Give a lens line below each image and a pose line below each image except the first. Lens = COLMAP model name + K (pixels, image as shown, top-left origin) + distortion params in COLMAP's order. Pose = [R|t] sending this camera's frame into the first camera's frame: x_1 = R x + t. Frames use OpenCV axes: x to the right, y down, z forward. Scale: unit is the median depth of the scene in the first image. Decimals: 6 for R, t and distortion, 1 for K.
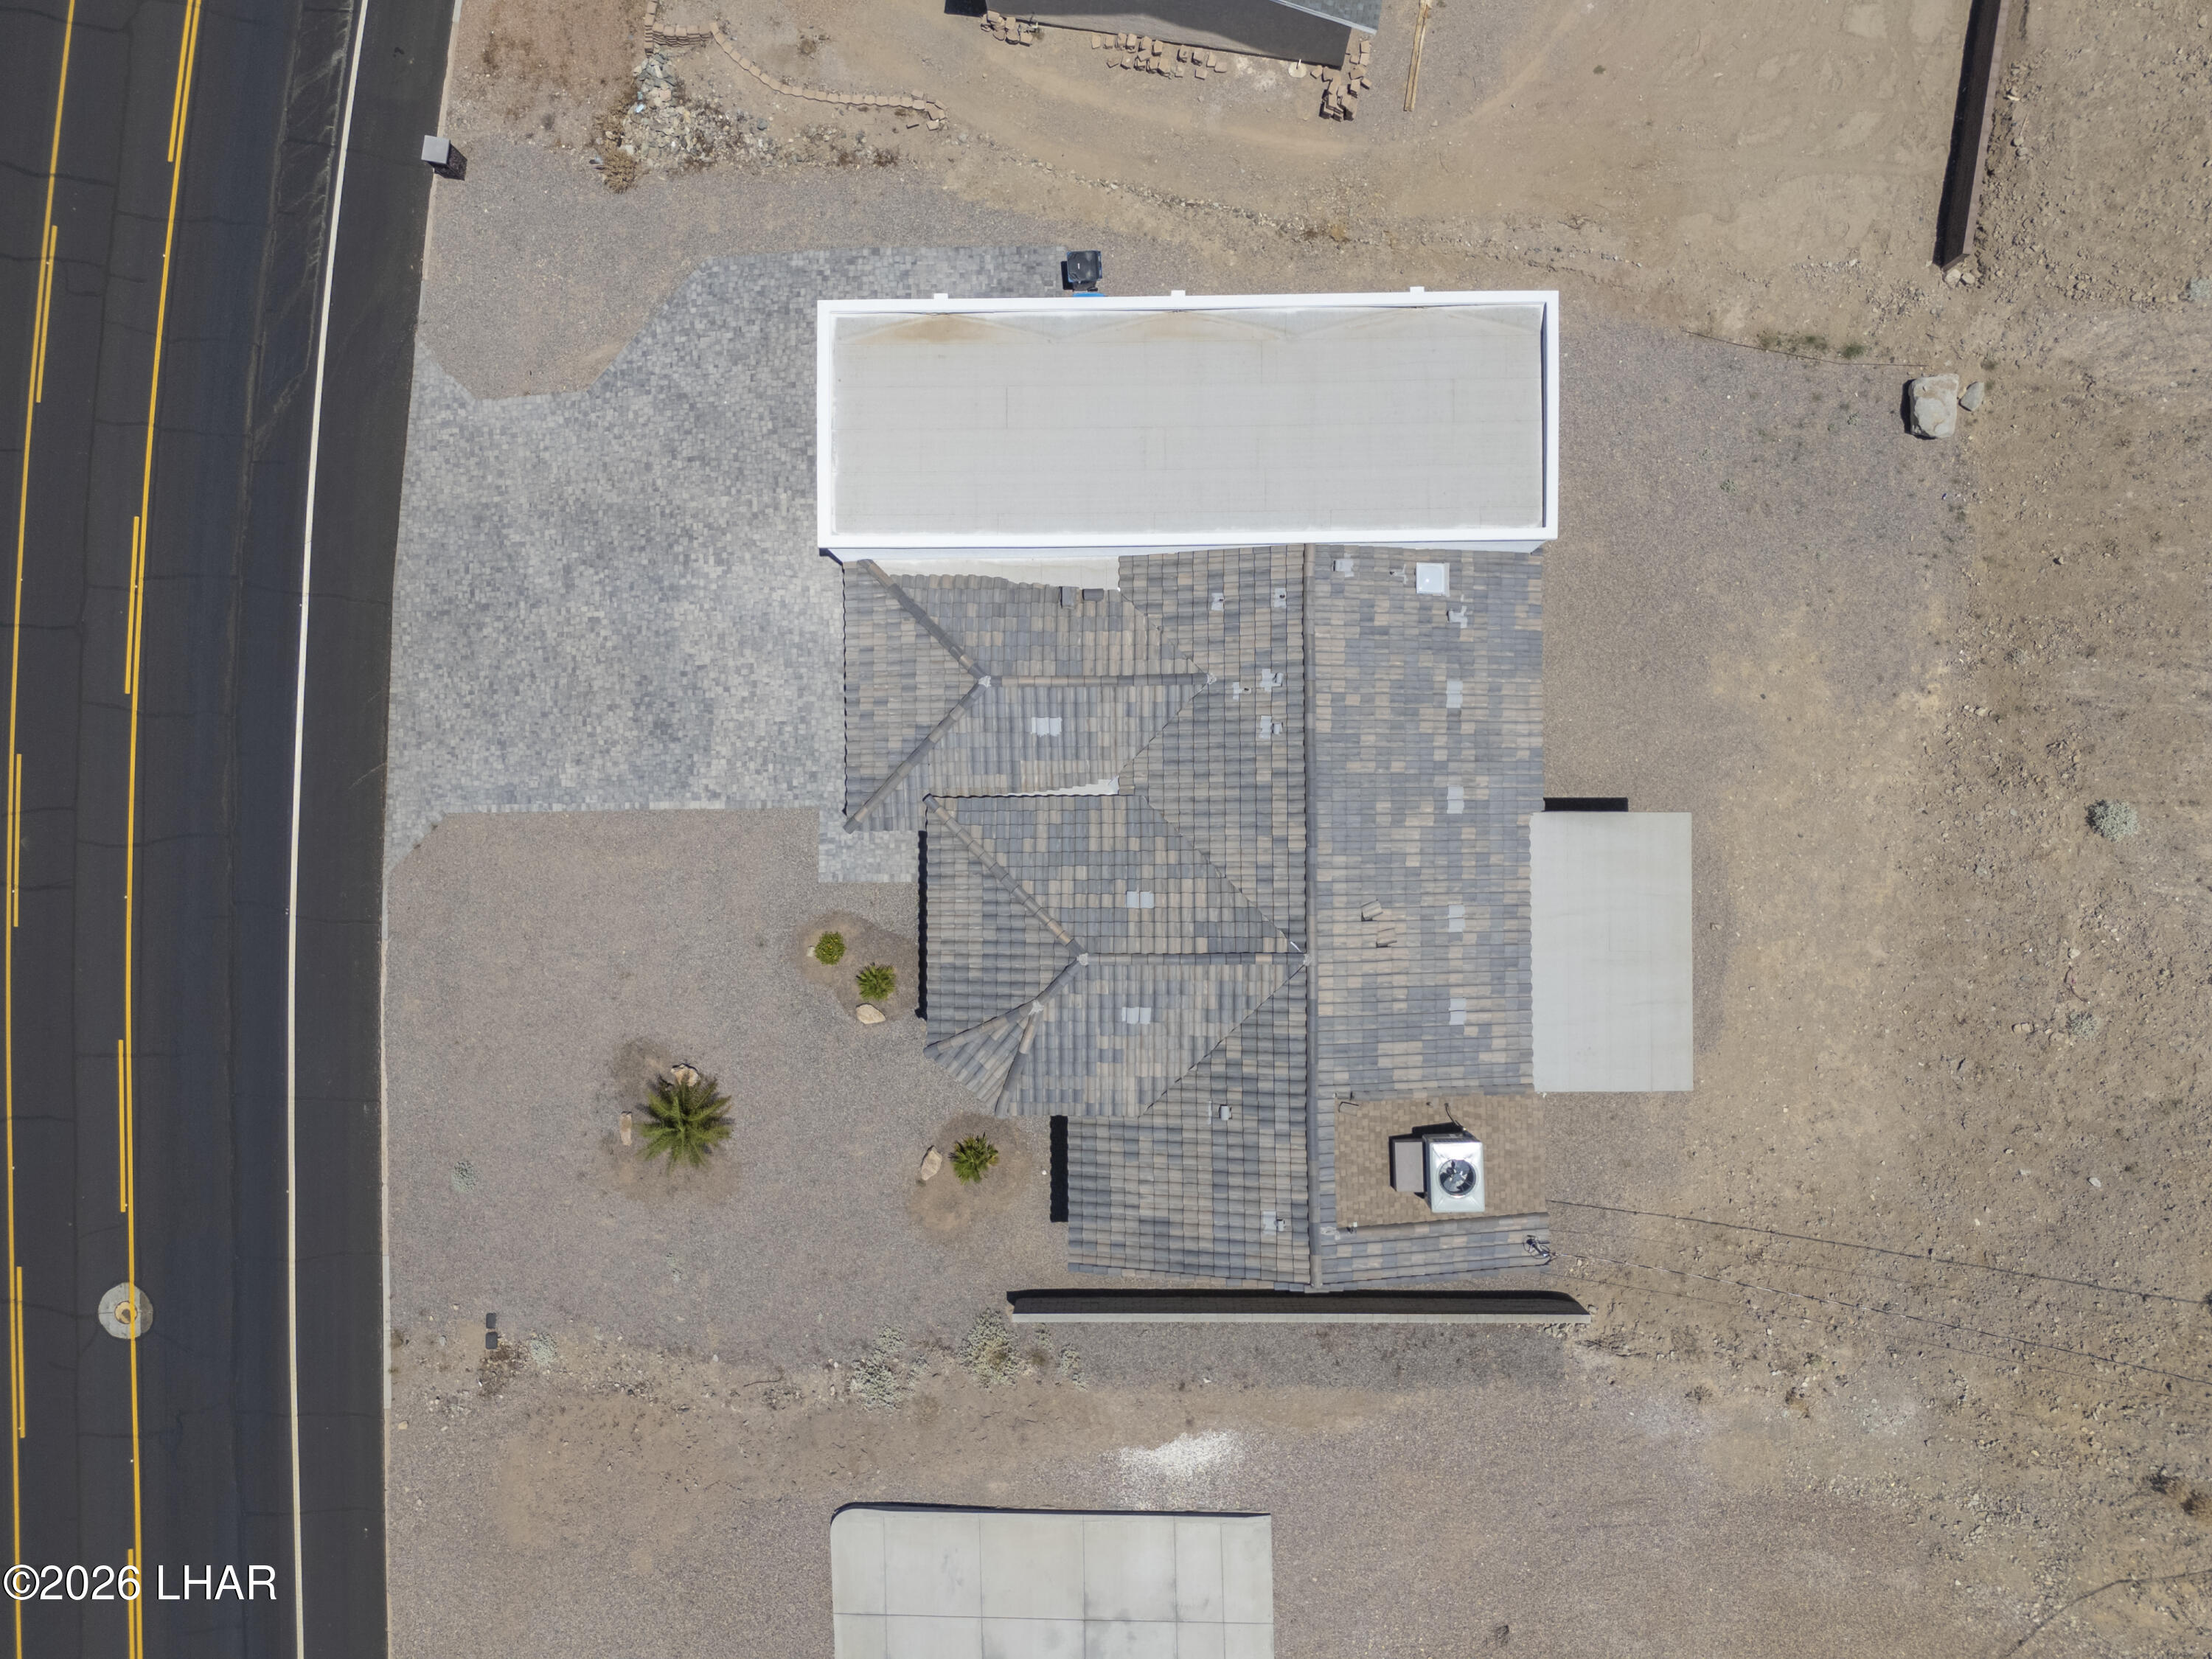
lens RADIAL K [[1635.9, 0, 1109.5], [0, 1635.9, 824.5], [0, 0, 1]] dist [0.069016, -0.061864]
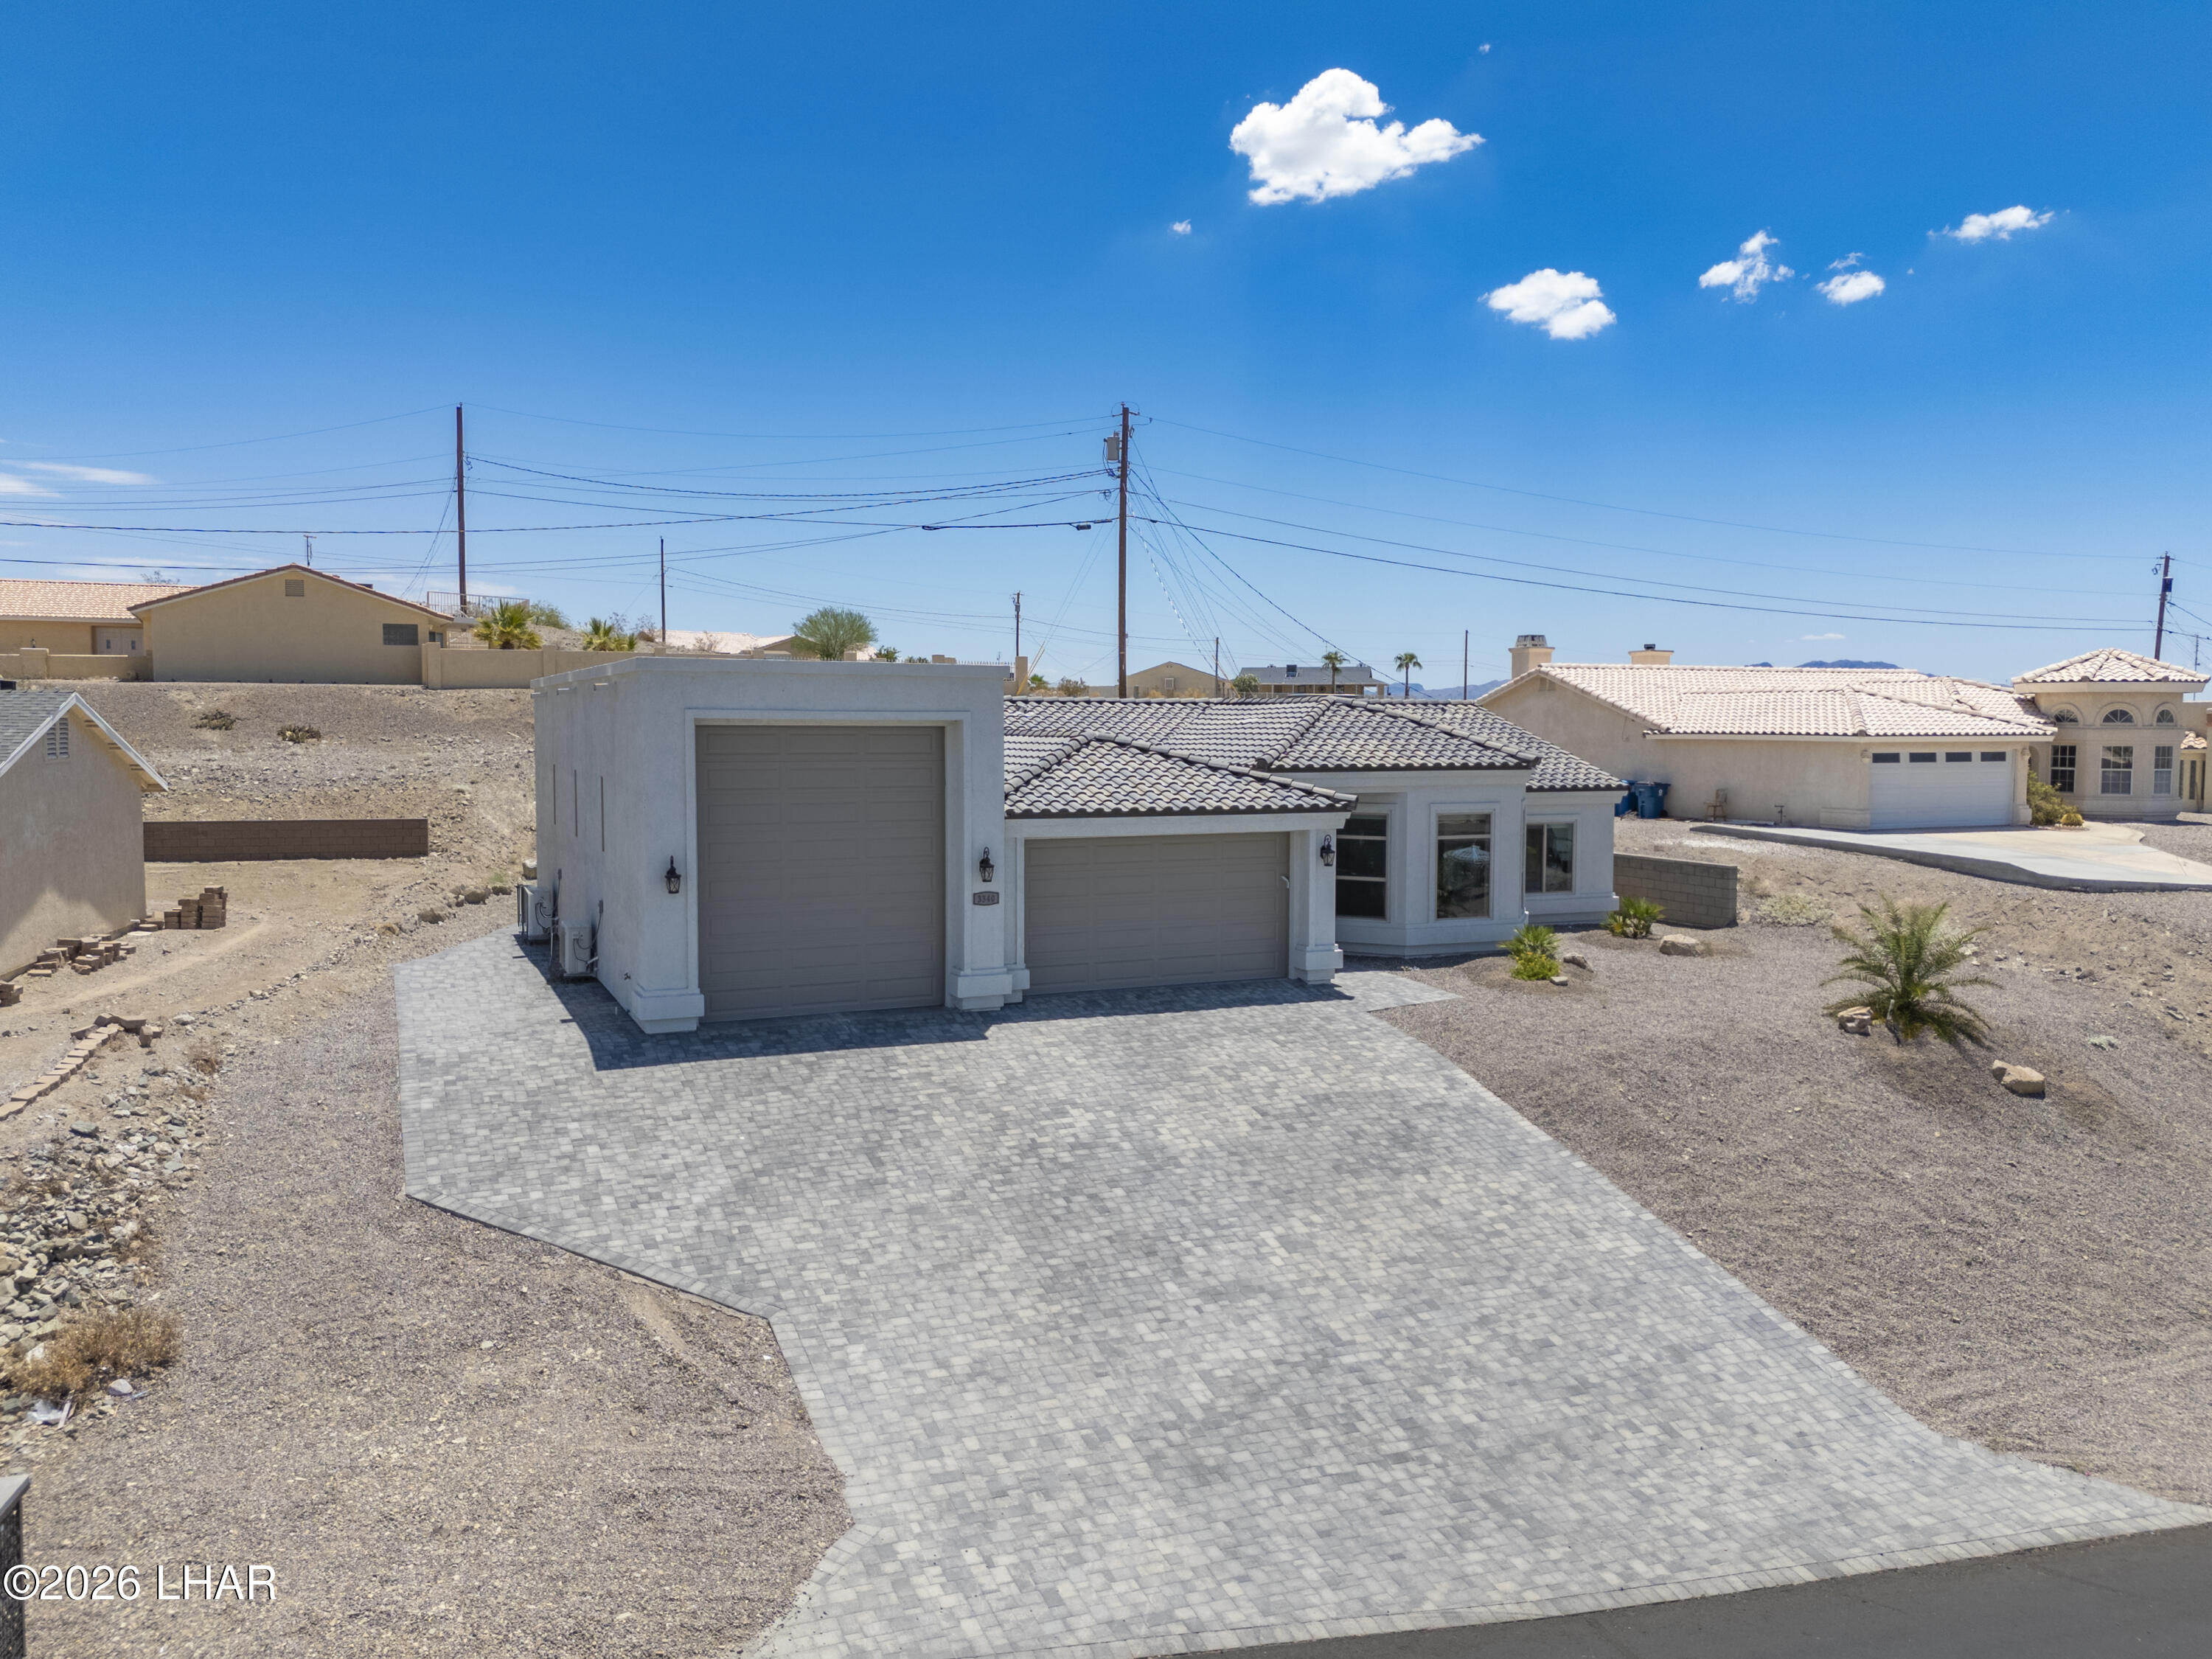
lens RADIAL K [[1659.7, 0, 1113.0], [0, 1659.7, 825.4], [0, 0, 1]] dist [0.055015, -0.035125]
pose [[-0.402011, -0.030856, 0.915115, -0.683229], [0.915635, -0.013320, 0.401791, -0.336423], [-0.000209, 0.999435, 0.033607, 0.861364]]
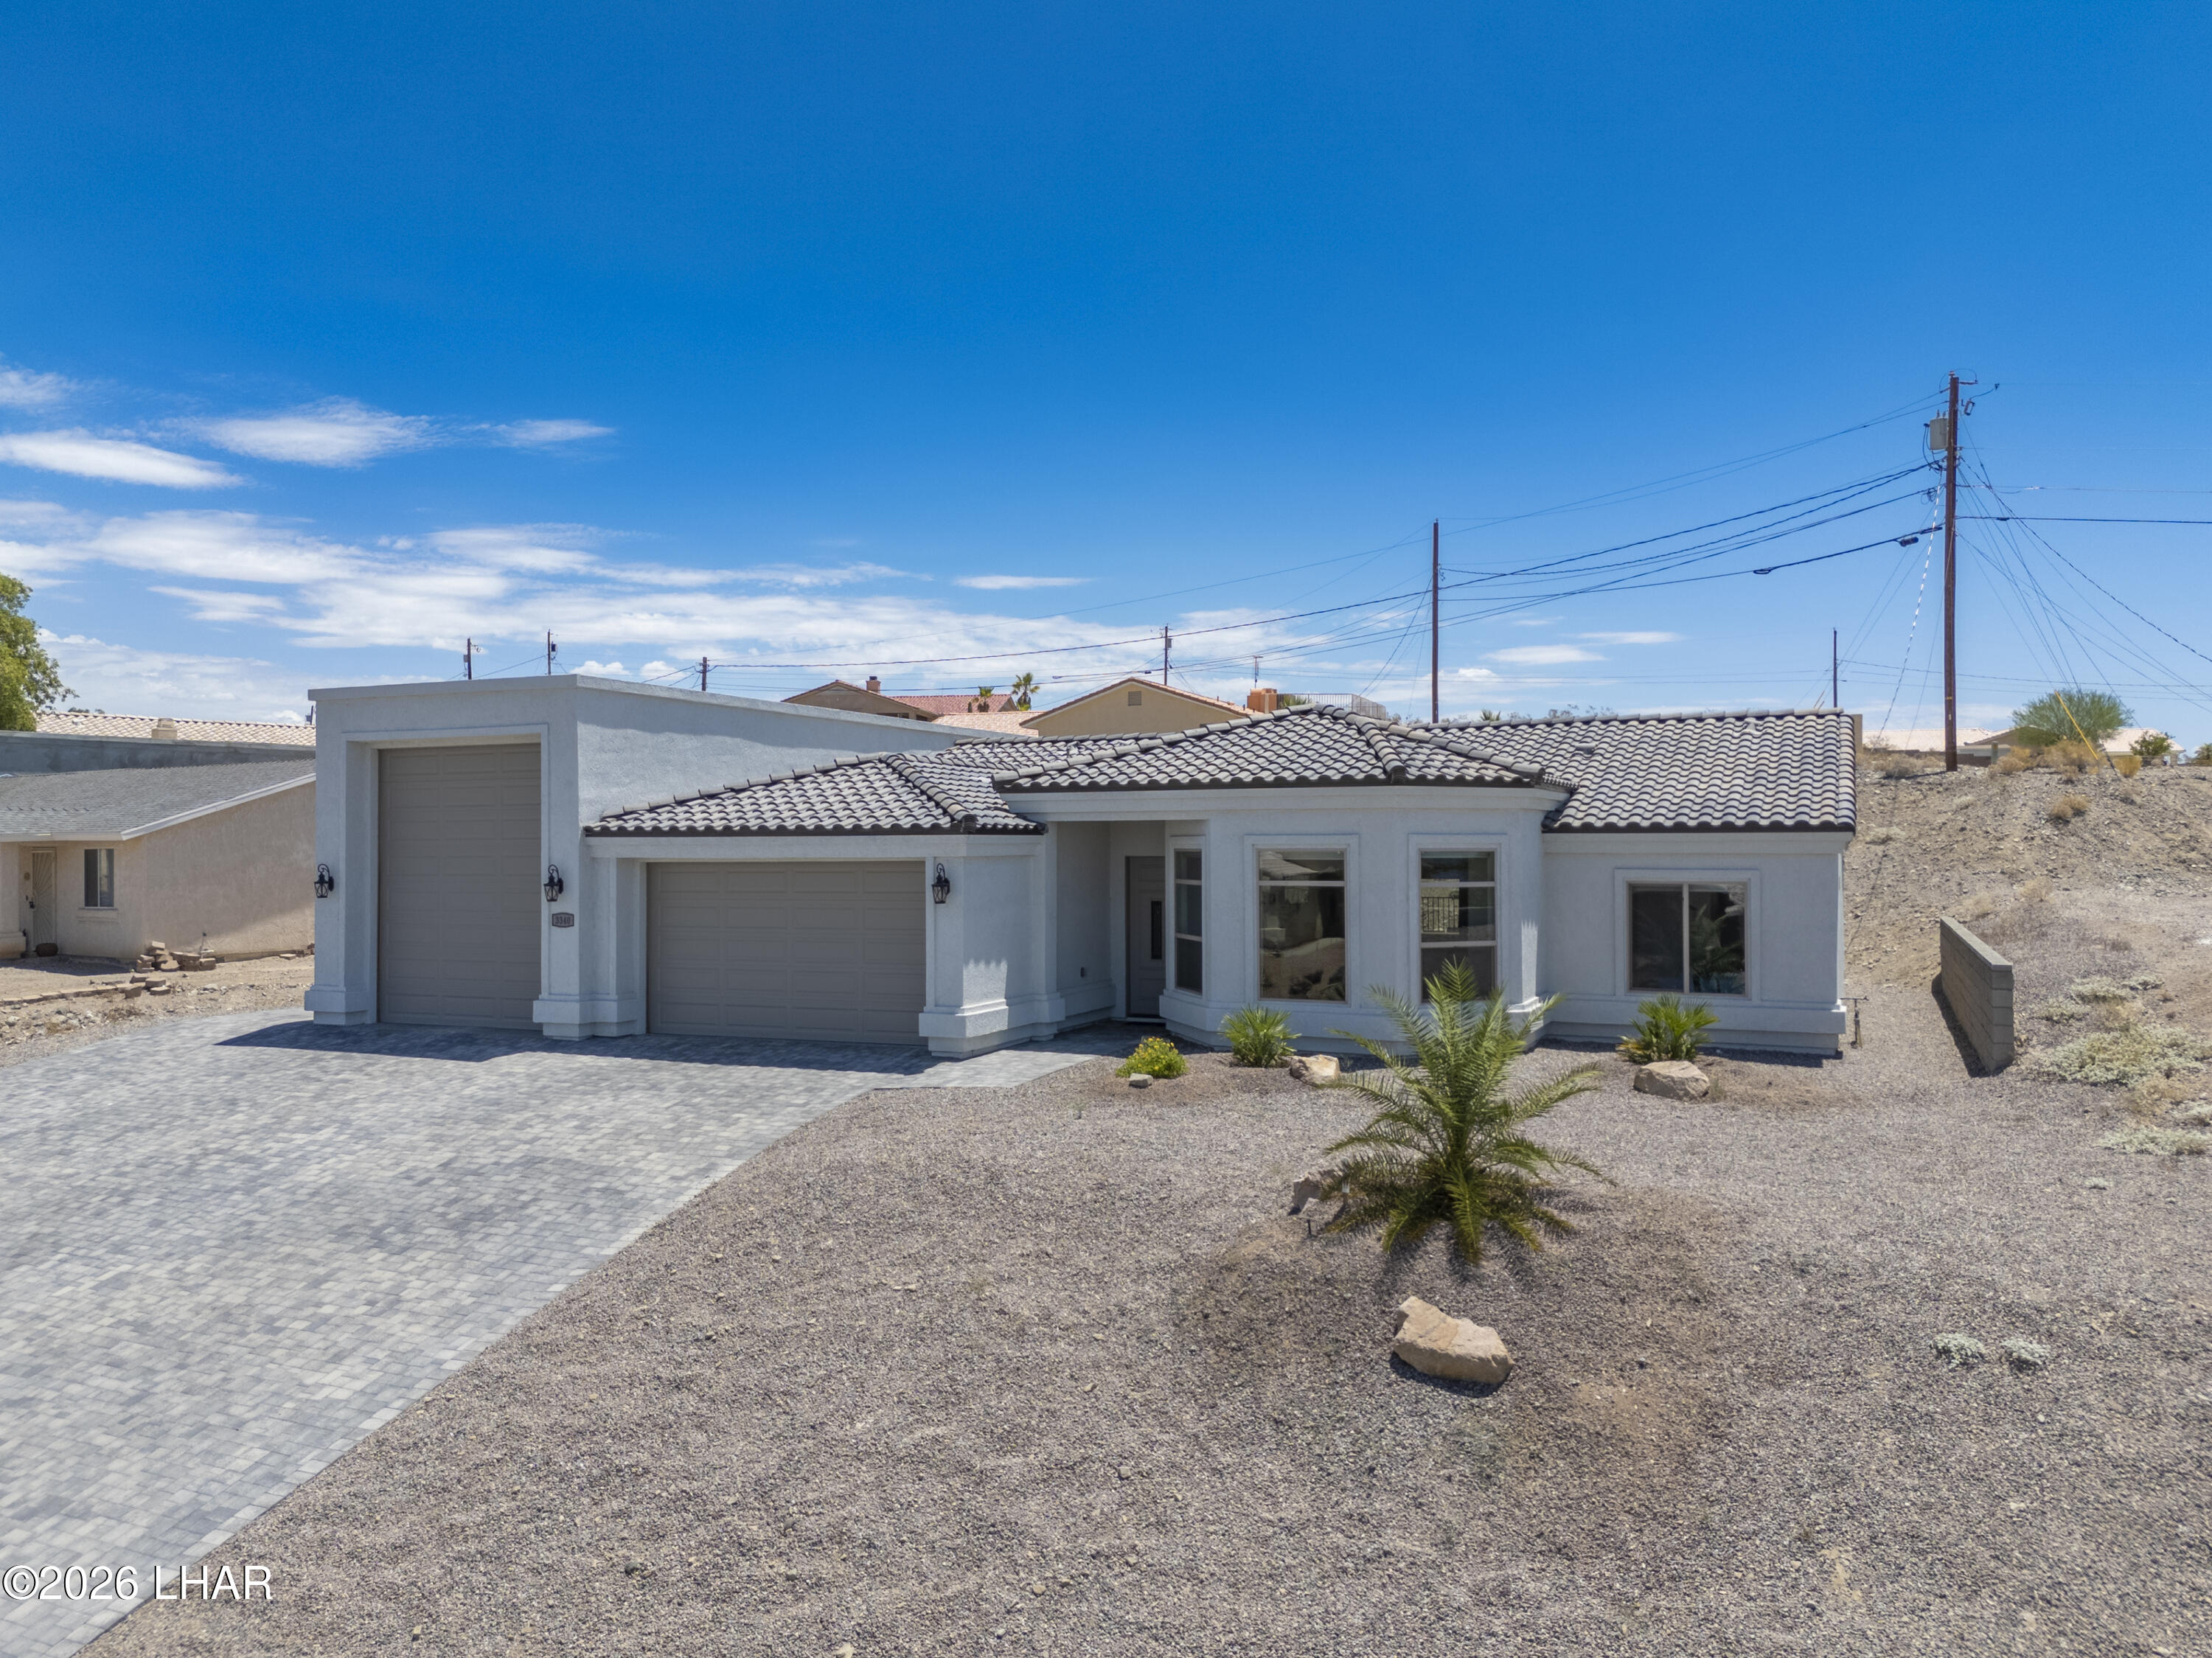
lens RADIAL K [[1635.7, 0, 1109.5], [0, 1635.7, 824.0], [0, 0, 1]] dist [0.069016, -0.061864]
pose [[0.418421, 0.040081, 0.907368, -0.560981], [0.908112, -0.000860, -0.418726, 0.242670], [-0.016002, 0.999196, -0.036758, 0.891382]]
